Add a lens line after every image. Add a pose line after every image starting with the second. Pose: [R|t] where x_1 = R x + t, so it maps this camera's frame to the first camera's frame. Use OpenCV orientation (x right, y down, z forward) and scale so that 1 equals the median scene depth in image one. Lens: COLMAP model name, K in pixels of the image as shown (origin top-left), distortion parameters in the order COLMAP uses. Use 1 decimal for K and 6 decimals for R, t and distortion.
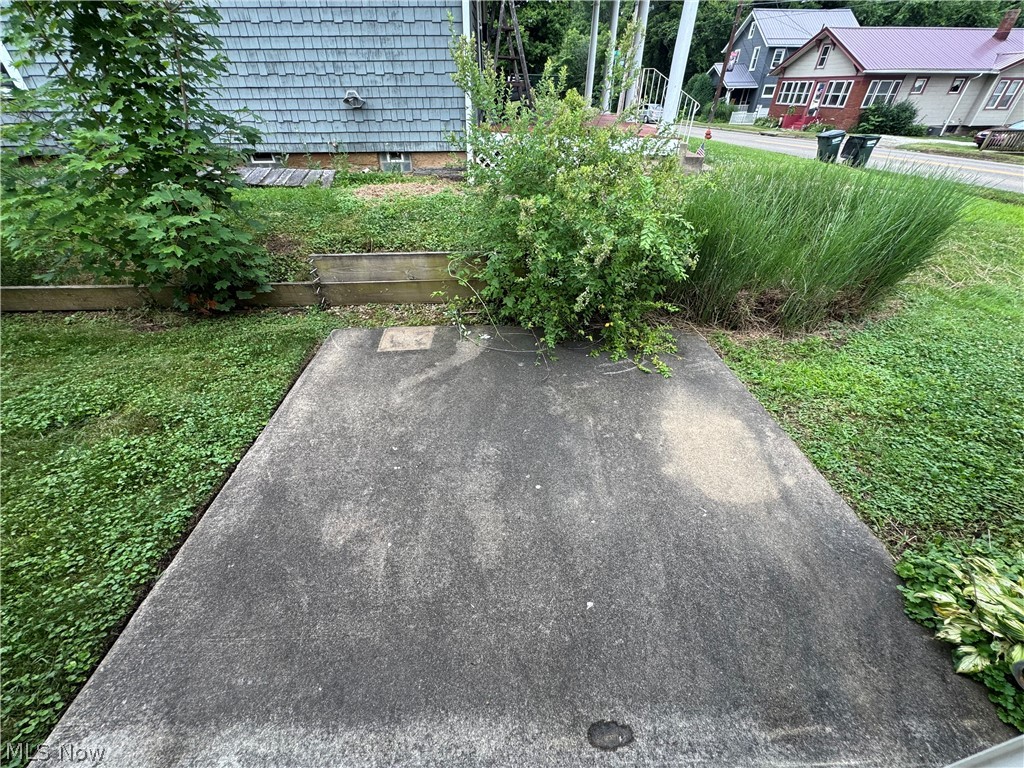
lens RADIAL K [[411.4, 0, 510.5], [0, 411.4, 385.0], [0, 0, 1]] dist [-0.002961, 0.000292]
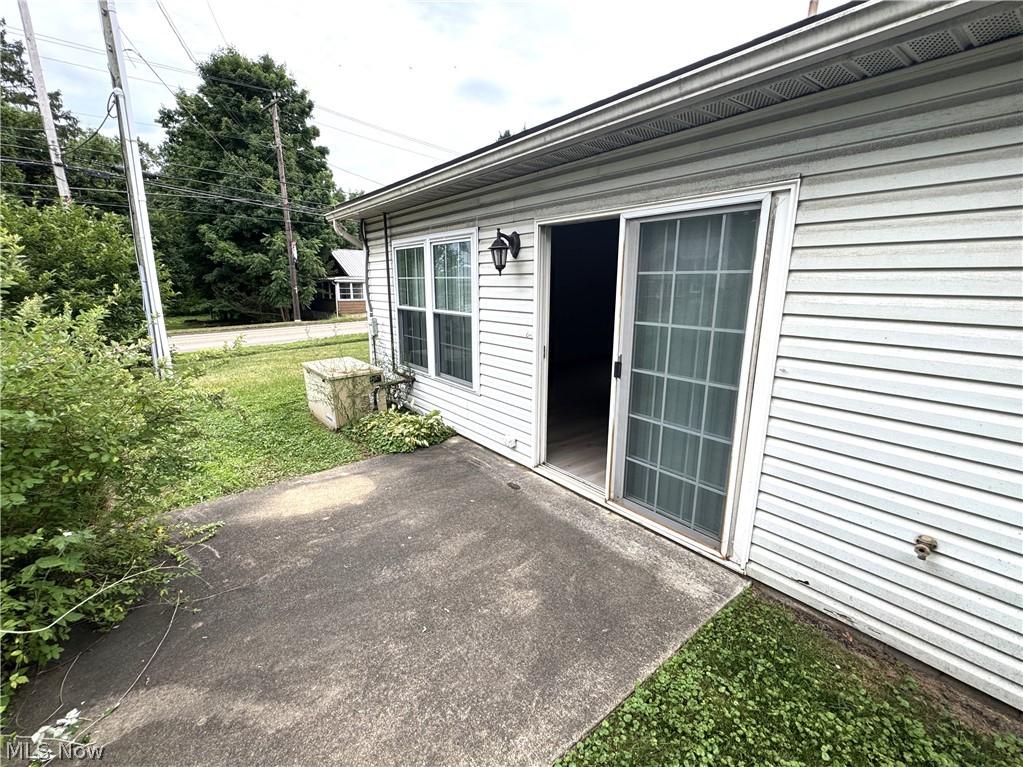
lens RADIAL K [[411.0, 0, 511.9], [0, 411.0, 378.2], [0, 0, 1]] dist [-0.002961, 0.000292]
pose [[-0.590023, -0.179728, 0.787128, -1.090958], [0.473278, 0.712858, 0.517534, -0.656188], [-0.654125, 0.677888, -0.335542, 0.899659]]
